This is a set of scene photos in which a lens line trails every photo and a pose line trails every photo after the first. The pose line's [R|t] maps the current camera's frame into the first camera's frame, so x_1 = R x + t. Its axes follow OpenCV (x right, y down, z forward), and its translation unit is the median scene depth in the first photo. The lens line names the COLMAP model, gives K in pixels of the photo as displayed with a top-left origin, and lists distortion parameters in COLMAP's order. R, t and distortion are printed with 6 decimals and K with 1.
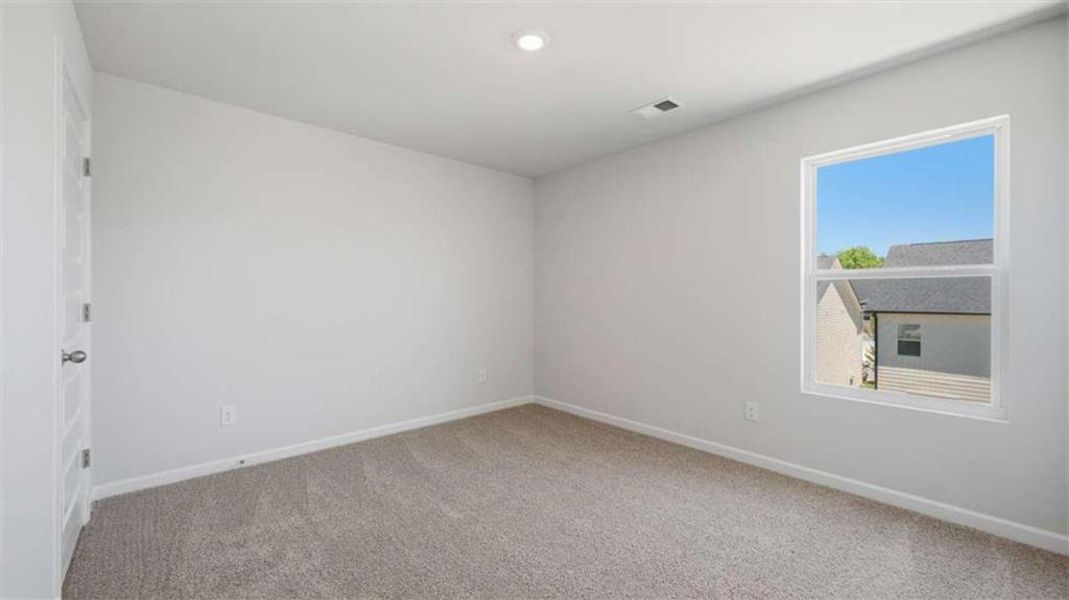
lens RADIAL K [[418.1, 0, 529.2], [0, 418.1, 293.9], [0, 0, 1]] dist [0.001263, -0.000004]
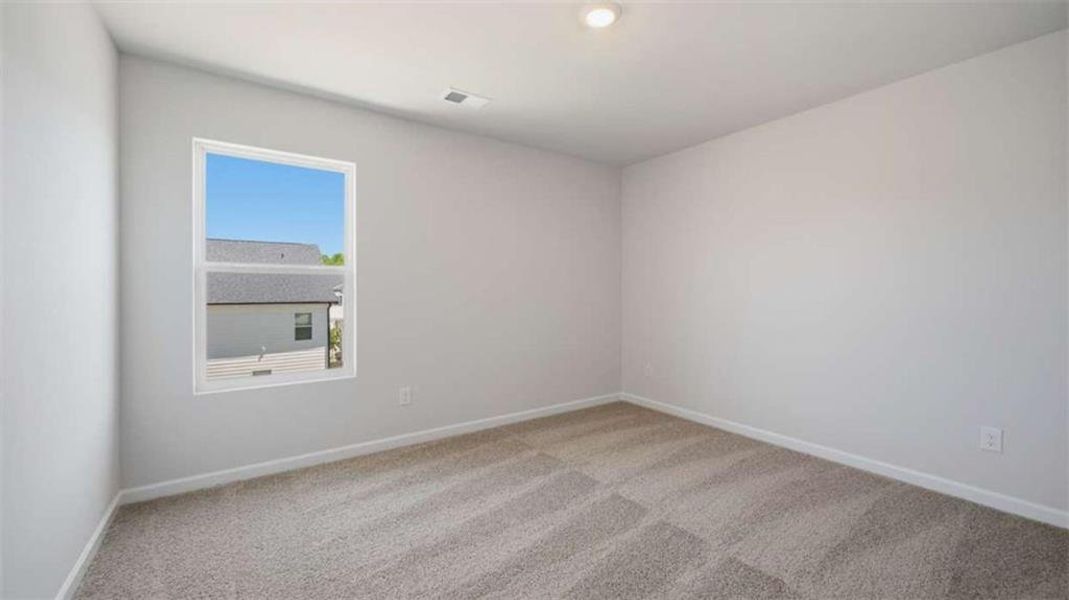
lens RADIAL K [[414.0, 0, 534.5], [0, 414.0, 300.0], [0, 0, 1]] dist [-0.000293, 0.000049]
pose [[0.131398, -0.026858, 0.990966, -0.174783], [-0.004291, 0.999608, 0.027662, -0.001673], [-0.991320, -0.007887, 0.131231, 0.187313]]
